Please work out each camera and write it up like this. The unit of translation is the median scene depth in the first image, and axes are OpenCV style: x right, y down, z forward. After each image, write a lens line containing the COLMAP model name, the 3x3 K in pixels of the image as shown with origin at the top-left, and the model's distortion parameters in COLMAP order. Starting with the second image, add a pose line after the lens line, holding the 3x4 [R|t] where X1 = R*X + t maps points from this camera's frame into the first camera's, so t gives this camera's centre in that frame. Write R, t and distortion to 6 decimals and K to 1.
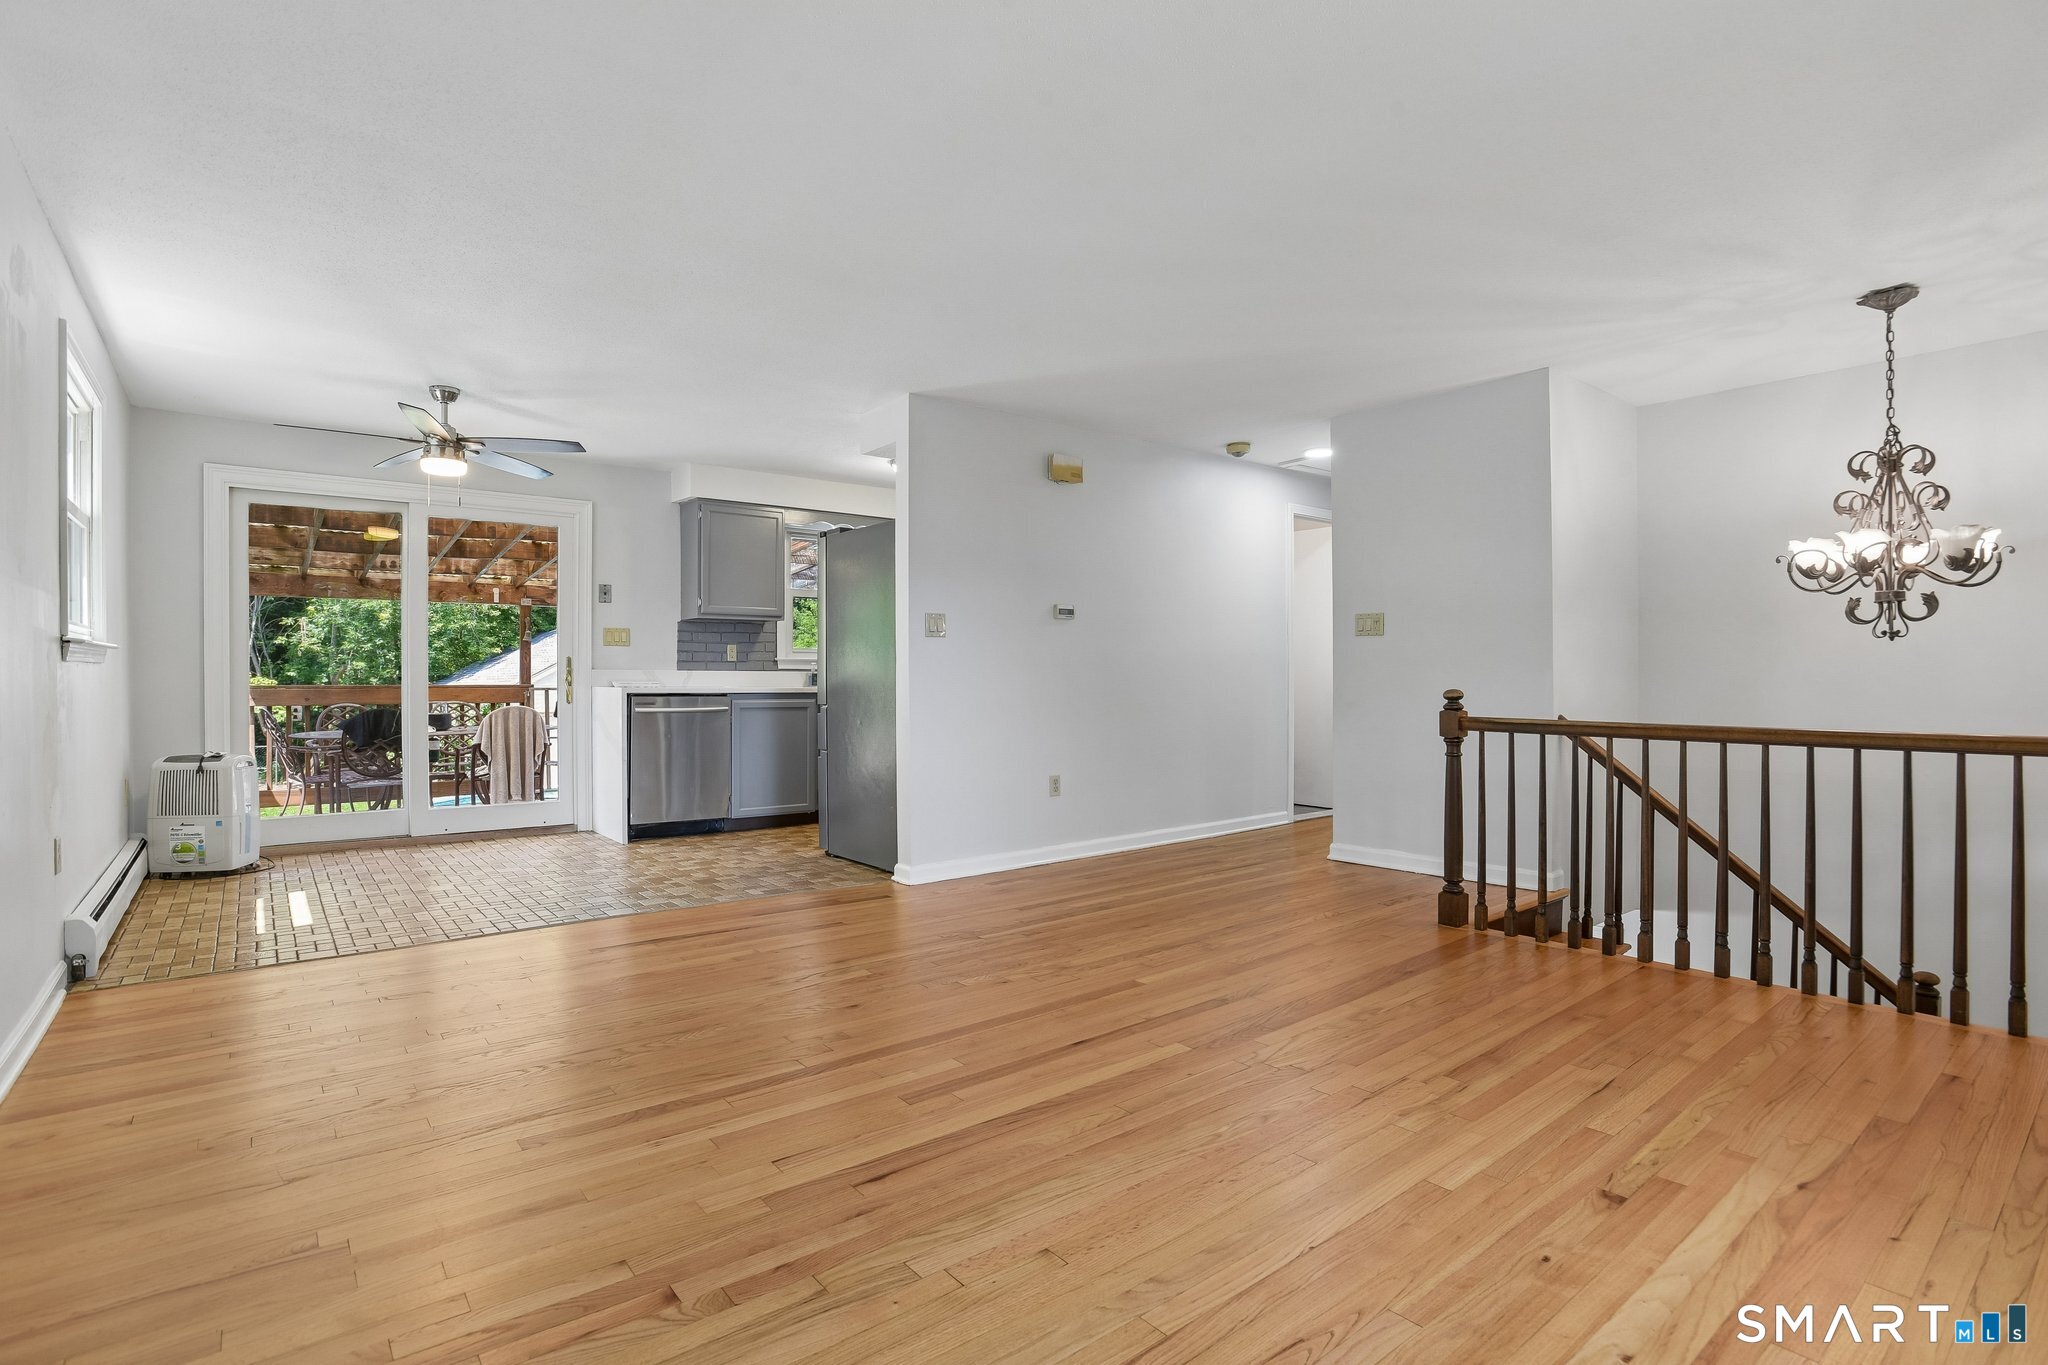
lens RADIAL K [[983.5, 0, 1022.6], [0, 983.5, 688.5], [0, 0, 1]] dist [-0.061826, 0.016723]
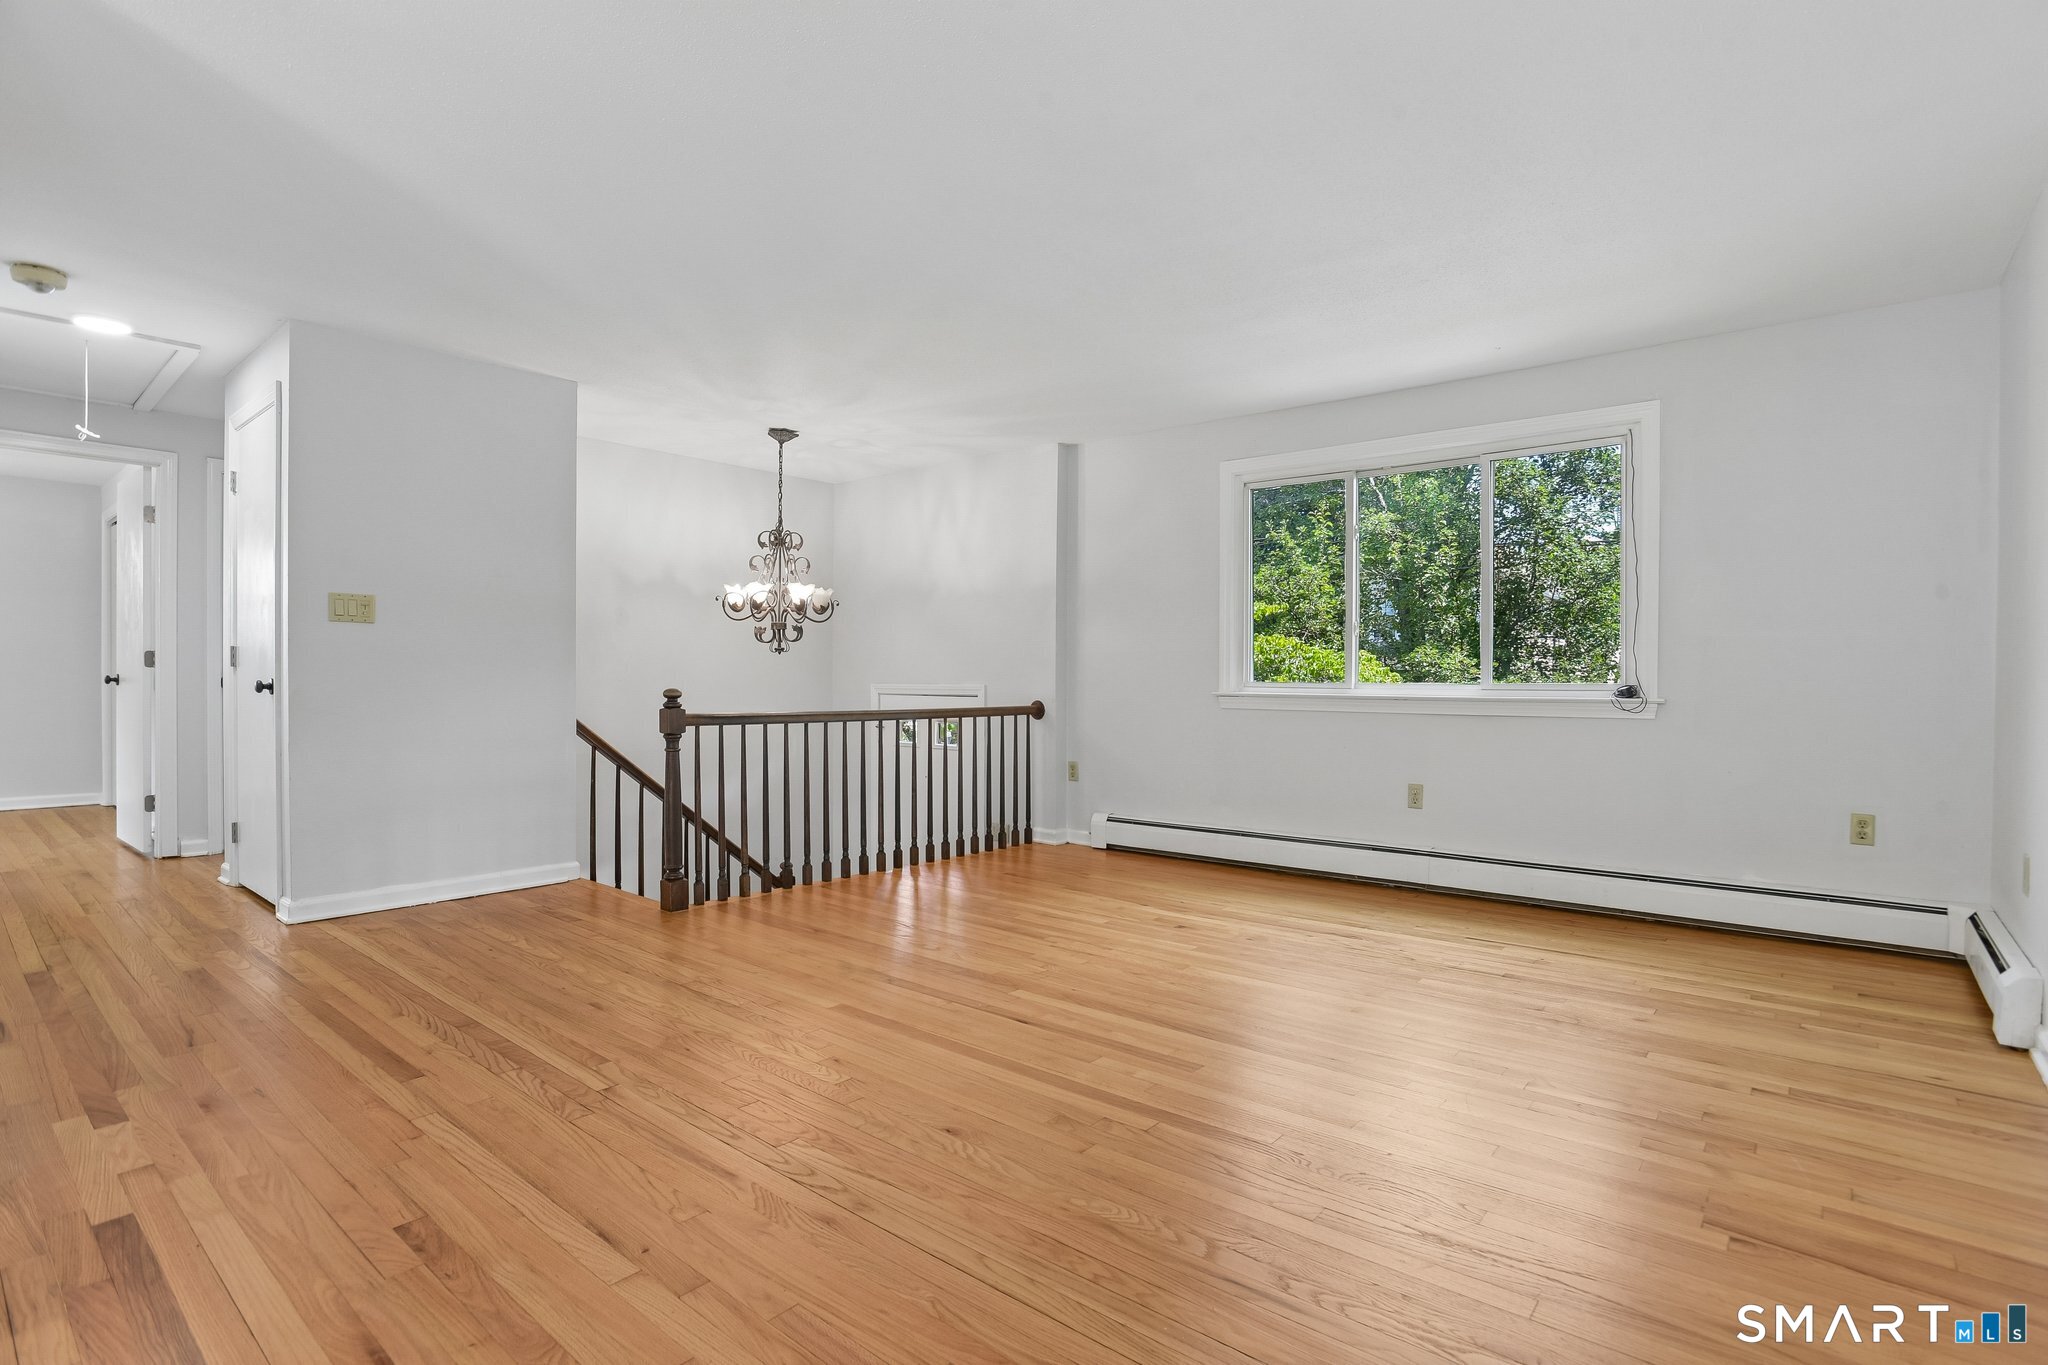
lens RADIAL K [[1002.3, 0, 1024.0], [0, 1002.3, 682.5], [0, 0, 1]] dist [-0.053578, 0.020771]
pose [[-0.194682, -0.002119, 0.980864, -0.776929], [0.006500, 0.999973, 0.003451, -0.007766], [-0.980845, 0.007048, -0.194662, 0.929855]]
